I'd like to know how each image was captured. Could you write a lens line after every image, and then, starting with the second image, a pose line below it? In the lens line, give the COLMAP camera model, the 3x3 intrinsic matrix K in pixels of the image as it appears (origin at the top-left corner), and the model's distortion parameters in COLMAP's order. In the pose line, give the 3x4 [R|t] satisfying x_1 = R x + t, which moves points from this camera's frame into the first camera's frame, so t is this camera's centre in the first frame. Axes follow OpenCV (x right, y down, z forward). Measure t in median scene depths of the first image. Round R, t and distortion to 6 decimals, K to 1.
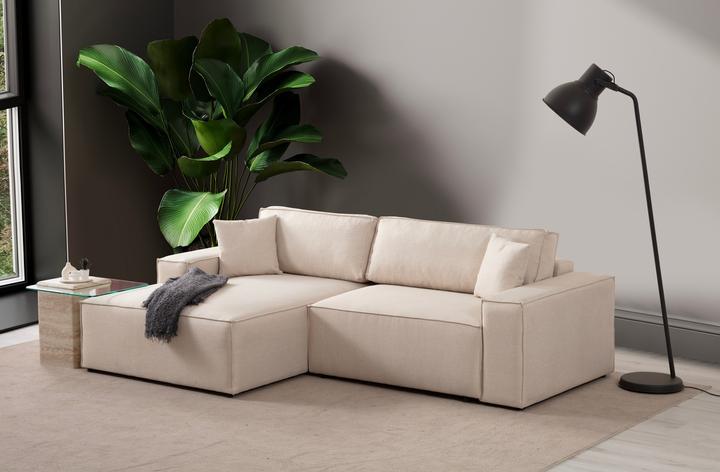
lens RADIAL K [[1602.8, 0, 356.8], [0, 1602.8, 233.6], [0, 0, 1]] dist [0.054237, 0.000000]
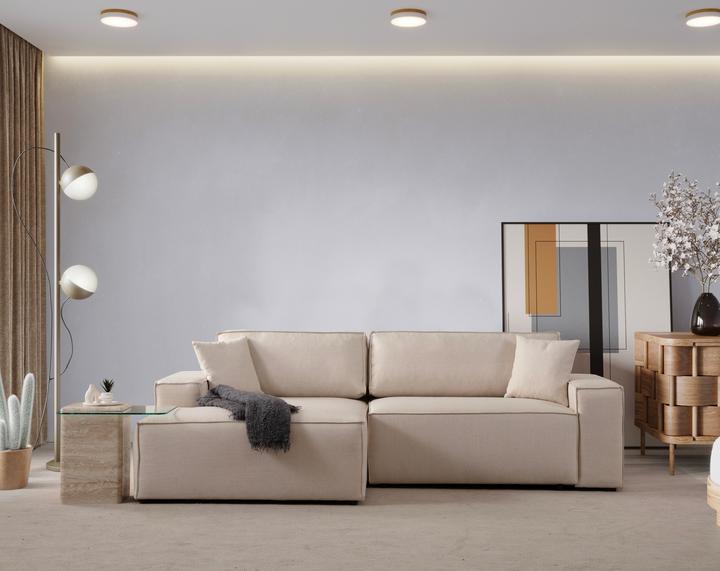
lens RADIAL K [[1517.2, 0, 360.0], [0, 1517.2, 284.2], [0, 0, 1]] dist [0.100439, 0.000000]
pose [[0.803874, 0.015390, 0.594601, -0.590773], [0.069810, 0.990315, -0.120013, 0.078166], [-0.590689, 0.137984, 0.795014, 0.259707]]
